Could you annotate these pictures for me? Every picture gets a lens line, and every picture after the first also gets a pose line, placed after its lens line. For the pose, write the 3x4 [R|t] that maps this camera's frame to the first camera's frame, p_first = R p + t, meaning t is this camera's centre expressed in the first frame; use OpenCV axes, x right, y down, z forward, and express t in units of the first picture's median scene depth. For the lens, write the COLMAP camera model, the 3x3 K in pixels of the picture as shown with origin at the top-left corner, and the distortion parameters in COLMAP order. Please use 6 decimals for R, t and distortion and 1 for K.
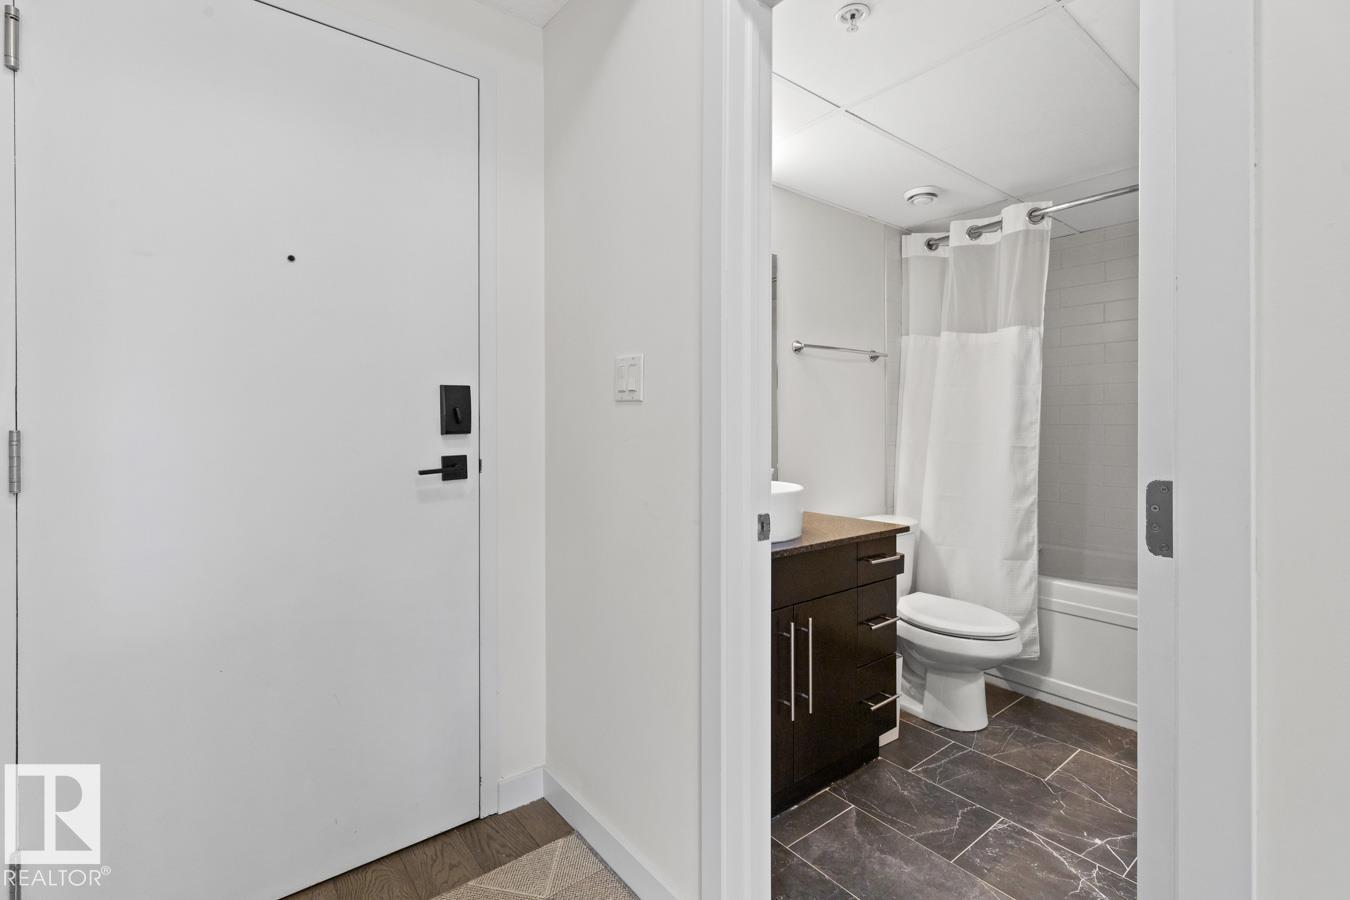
lens RADIAL K [[631.3, 0, 676.1], [0, 631.3, 427.8], [0, 0, 1]] dist [0.004771, 0.001274]
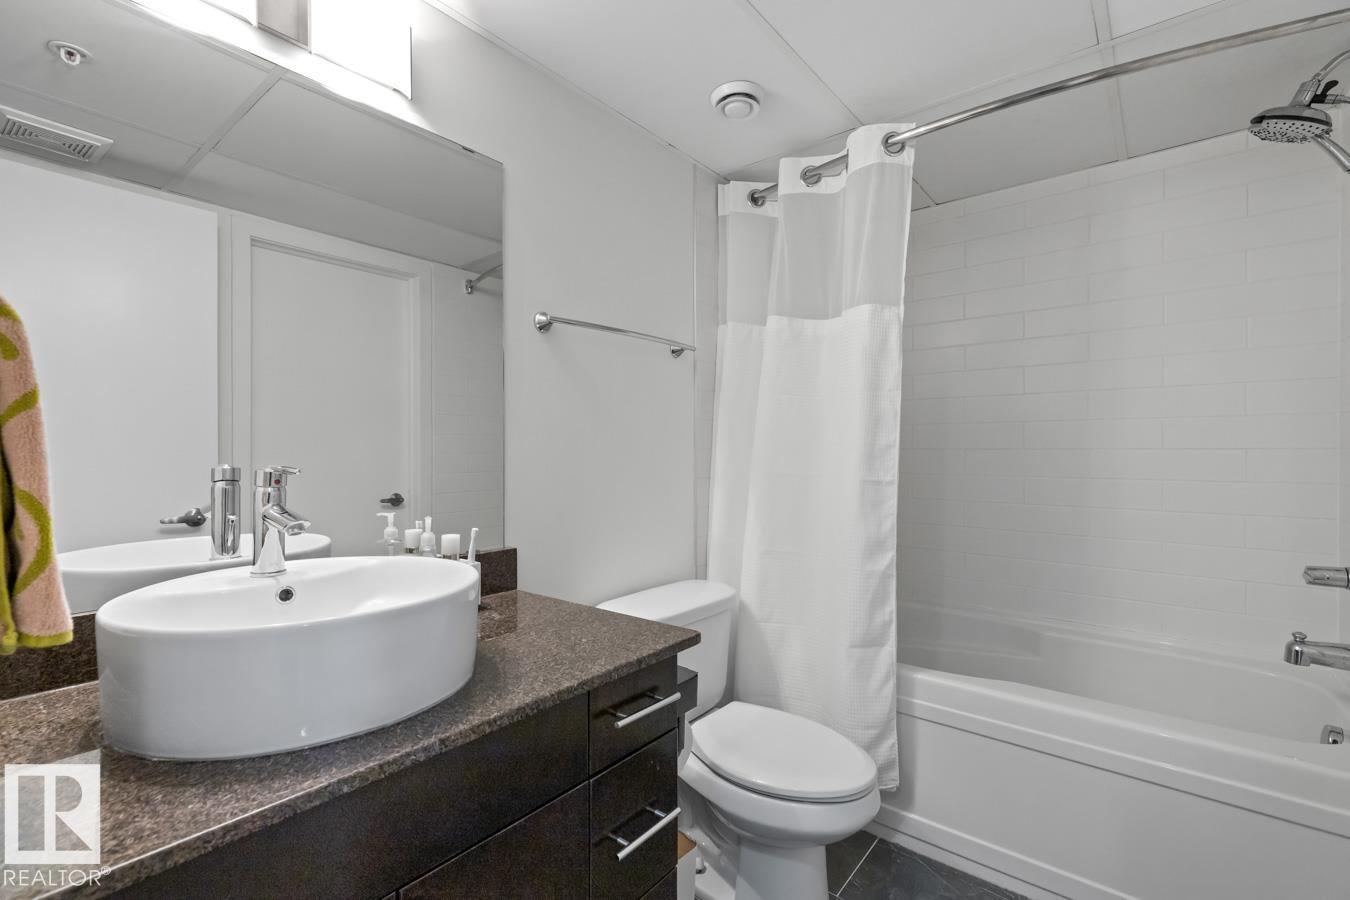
lens RADIAL K [[631.3, 0, 676.8], [0, 631.3, 448.9], [0, 0, 1]] dist [0.004771, 0.001274]
pose [[0.974894, 0.001432, 0.222666, 0.183304], [-0.000045, 0.999981, -0.006232, -0.001011], [-0.222671, 0.006065, 0.974875, 0.377303]]
